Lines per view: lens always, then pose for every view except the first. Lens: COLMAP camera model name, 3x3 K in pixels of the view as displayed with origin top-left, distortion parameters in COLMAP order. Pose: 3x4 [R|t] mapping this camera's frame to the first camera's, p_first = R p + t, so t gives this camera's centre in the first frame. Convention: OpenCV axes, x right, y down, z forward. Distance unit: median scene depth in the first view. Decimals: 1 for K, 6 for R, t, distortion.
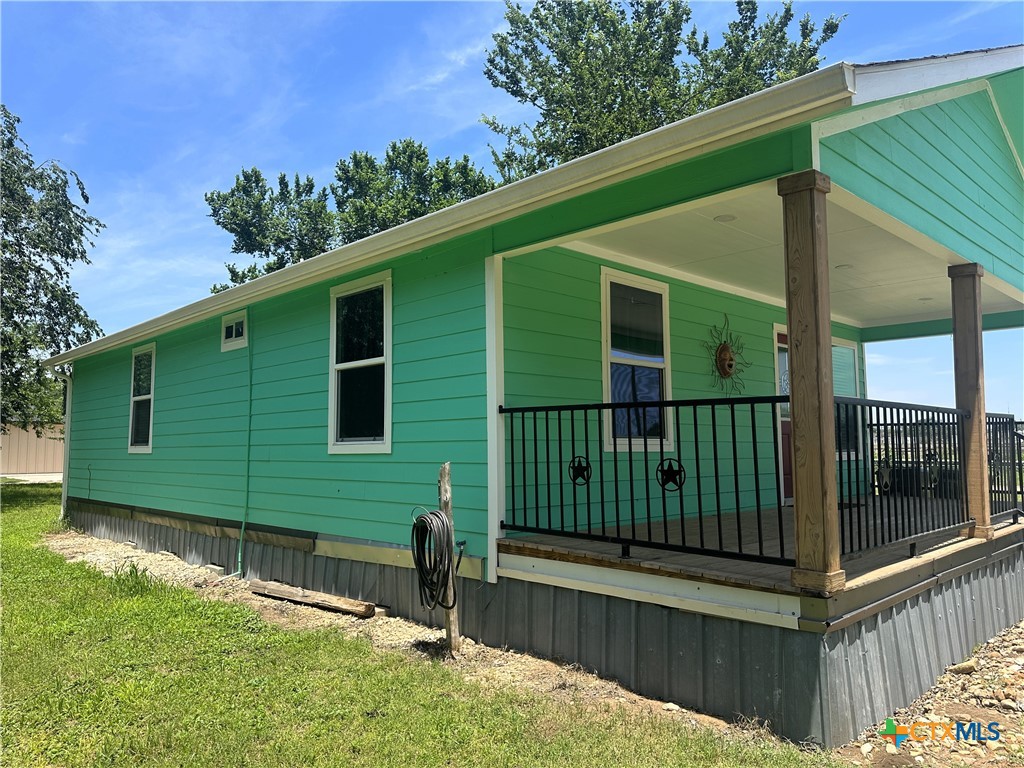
lens RADIAL K [[742.7, 0, 512.0], [0, 742.7, 384.0], [0, 0, 1]] dist [0.123126, -0.238501]
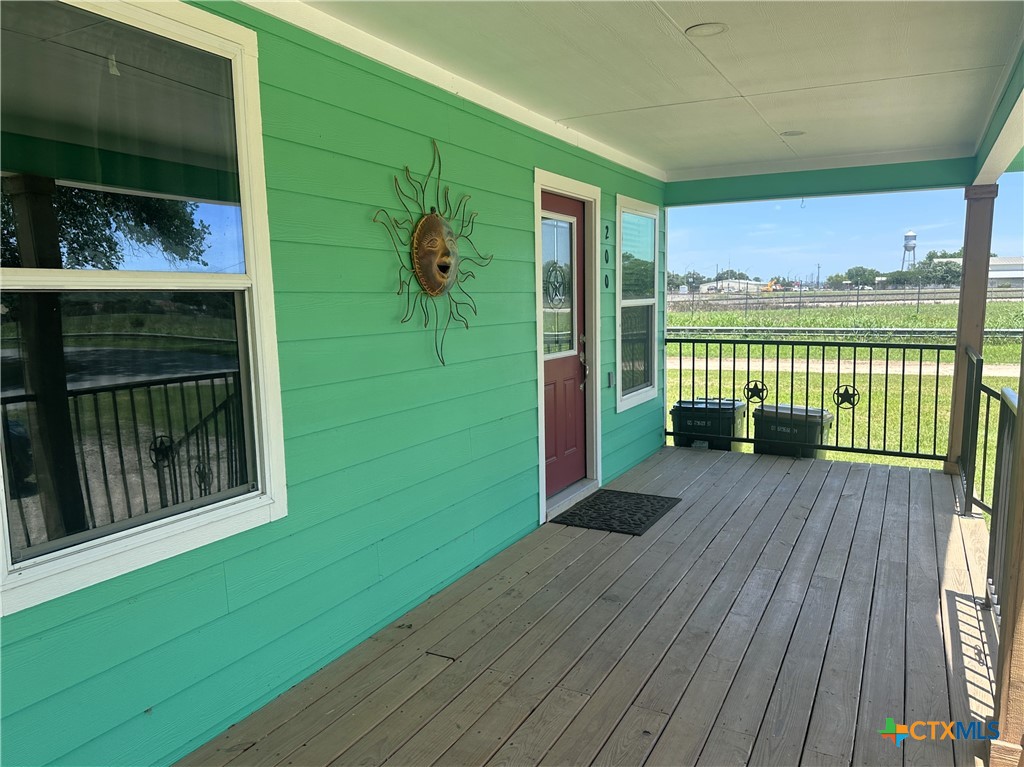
lens RADIAL K [[742.7, 0, 512.0], [0, 742.7, 383.5], [0, 0, 1]] dist [0.123126, -0.238501]
pose [[0.951840, -0.043525, 0.303489, 0.204538], [-0.018493, 0.979919, 0.198535, -0.046728], [-0.306036, -0.194586, 0.931922, 0.602117]]
